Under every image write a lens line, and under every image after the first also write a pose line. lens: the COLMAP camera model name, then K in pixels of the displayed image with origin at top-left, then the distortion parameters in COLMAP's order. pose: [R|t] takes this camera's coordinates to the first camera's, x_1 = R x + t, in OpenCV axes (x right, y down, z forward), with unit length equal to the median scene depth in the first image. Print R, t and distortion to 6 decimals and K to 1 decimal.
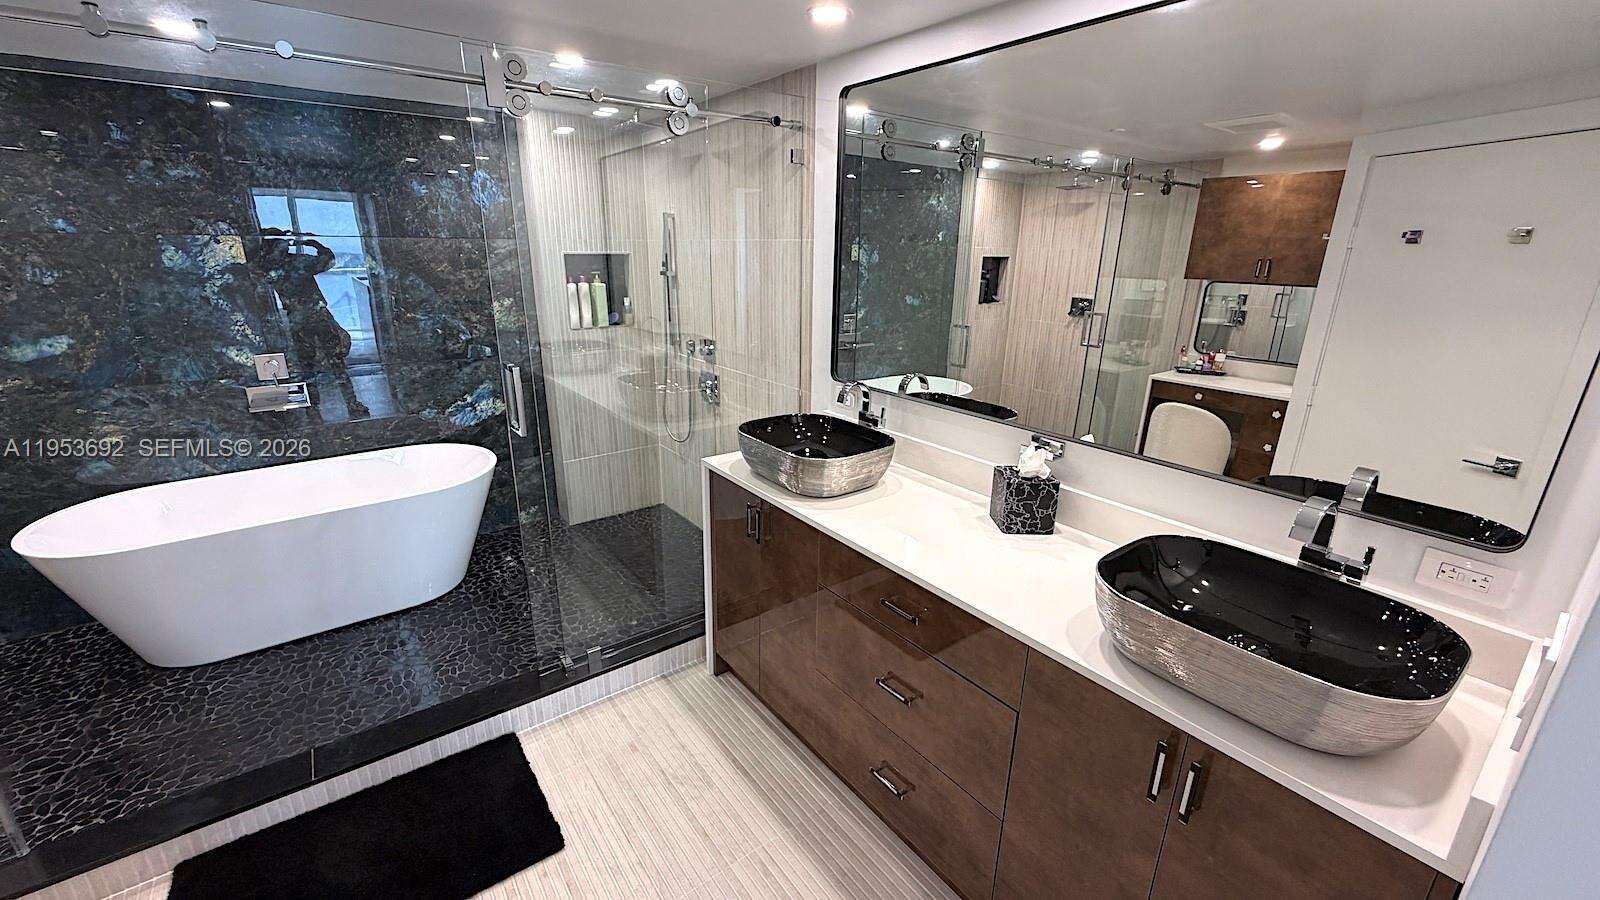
lens RADIAL K [[638.7, 0, 795.9], [0, 638.7, 447.7], [0, 0, 1]] dist [-0.000775, 0.000344]
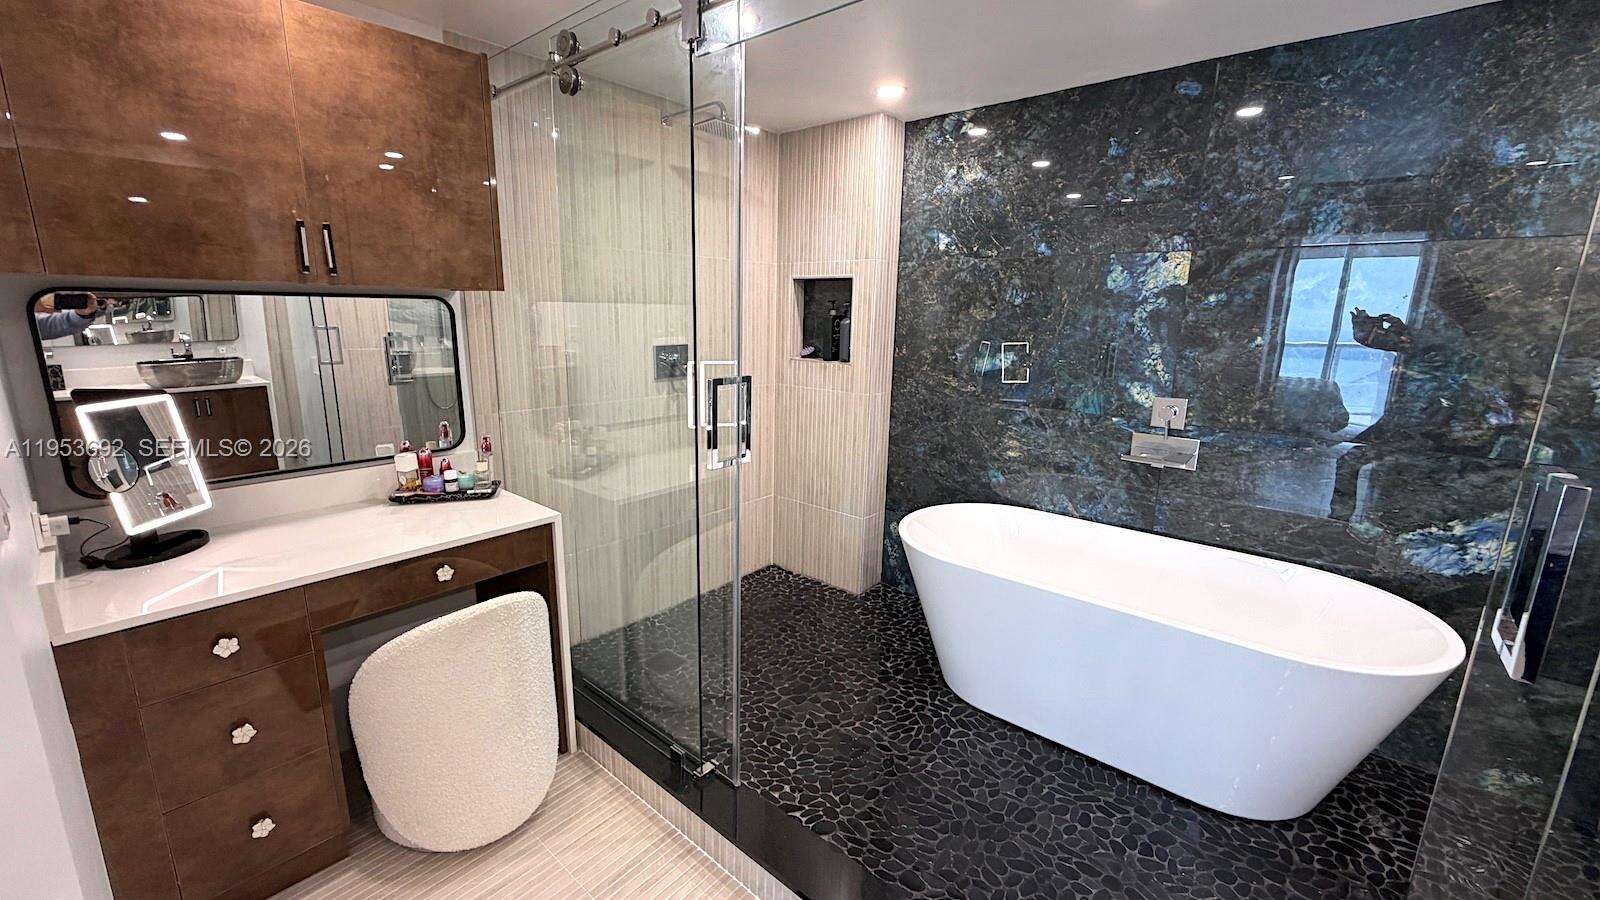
lens RADIAL K [[638.7, 0, 795.9], [0, 638.7, 447.7], [0, 0, 1]] dist [-0.000775, 0.000344]
pose [[0.218475, 0.198440, -0.955453, -0.154007], [-0.311329, 0.942114, 0.124480, -0.040888], [0.924848, 0.270264, 0.267609, 0.376543]]
